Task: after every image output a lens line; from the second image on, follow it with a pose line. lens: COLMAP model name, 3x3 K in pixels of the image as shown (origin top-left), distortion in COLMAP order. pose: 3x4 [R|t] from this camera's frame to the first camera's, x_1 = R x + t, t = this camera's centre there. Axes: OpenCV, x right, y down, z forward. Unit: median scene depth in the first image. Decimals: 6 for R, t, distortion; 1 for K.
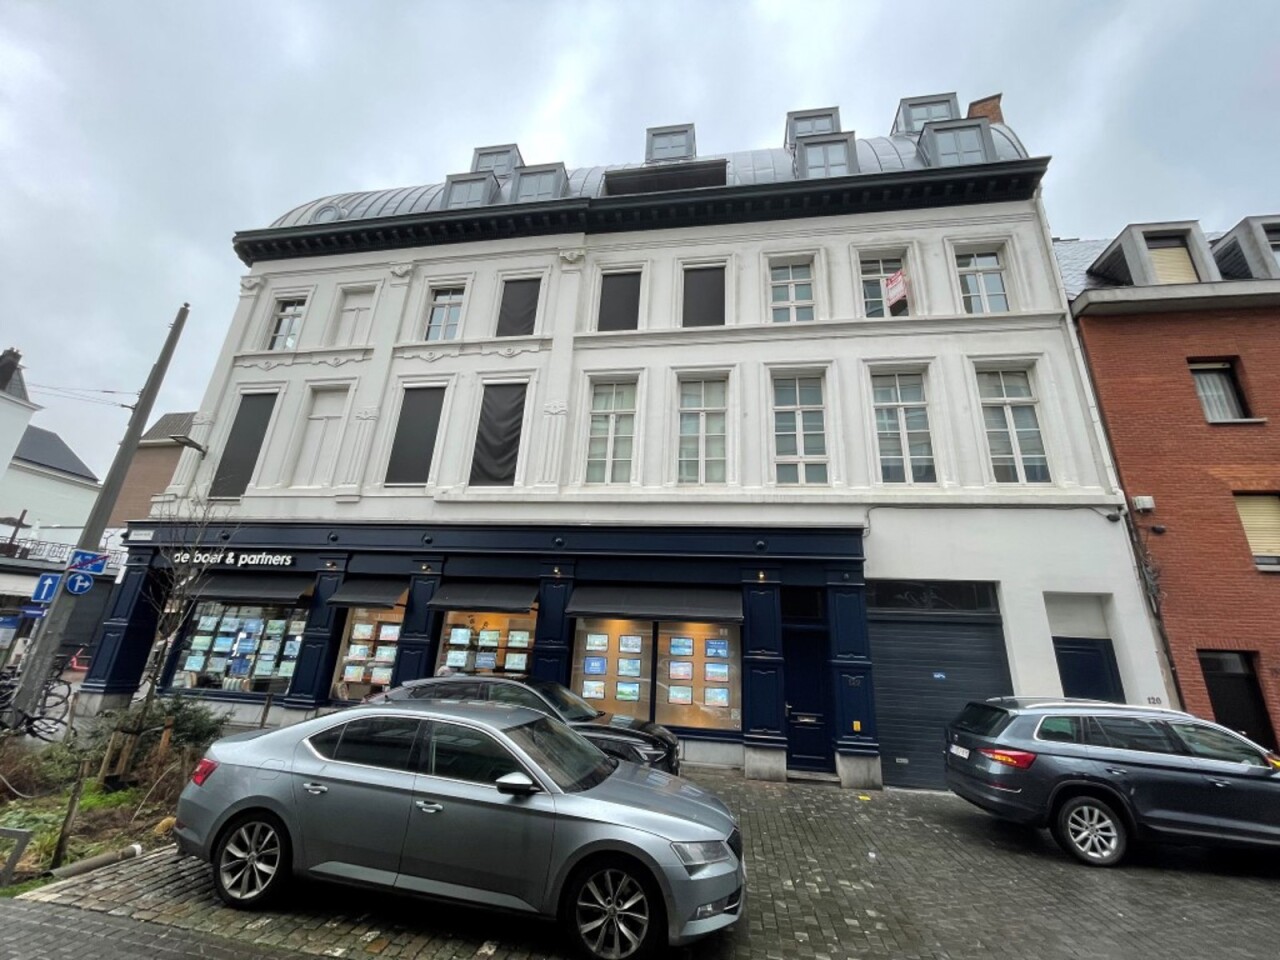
lens RADIAL K [[514.3, 0, 635.4], [0, 514.3, 477.8], [0, 0, 1]] dist [-0.028693, -0.000442]
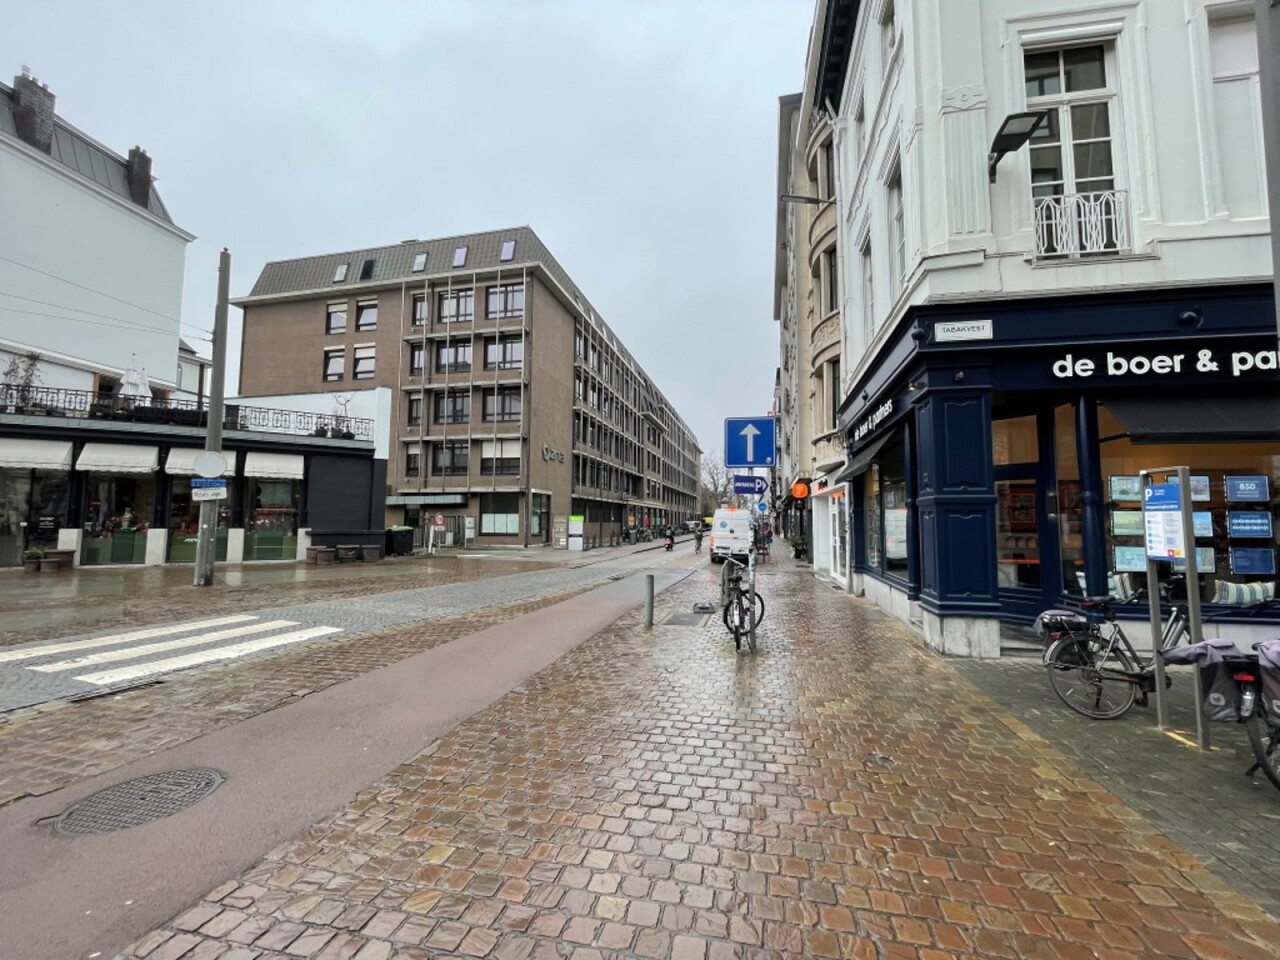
lens RADIAL K [[514.3, 0, 638.9], [0, 514.3, 476.2], [0, 0, 1]] dist [-0.028693, -0.000442]
pose [[0.998935, -0.041286, -0.020622, -1.373959], [0.045221, 0.964868, 0.258813, 0.115576], [0.009212, -0.259470, 0.965707, 0.473558]]
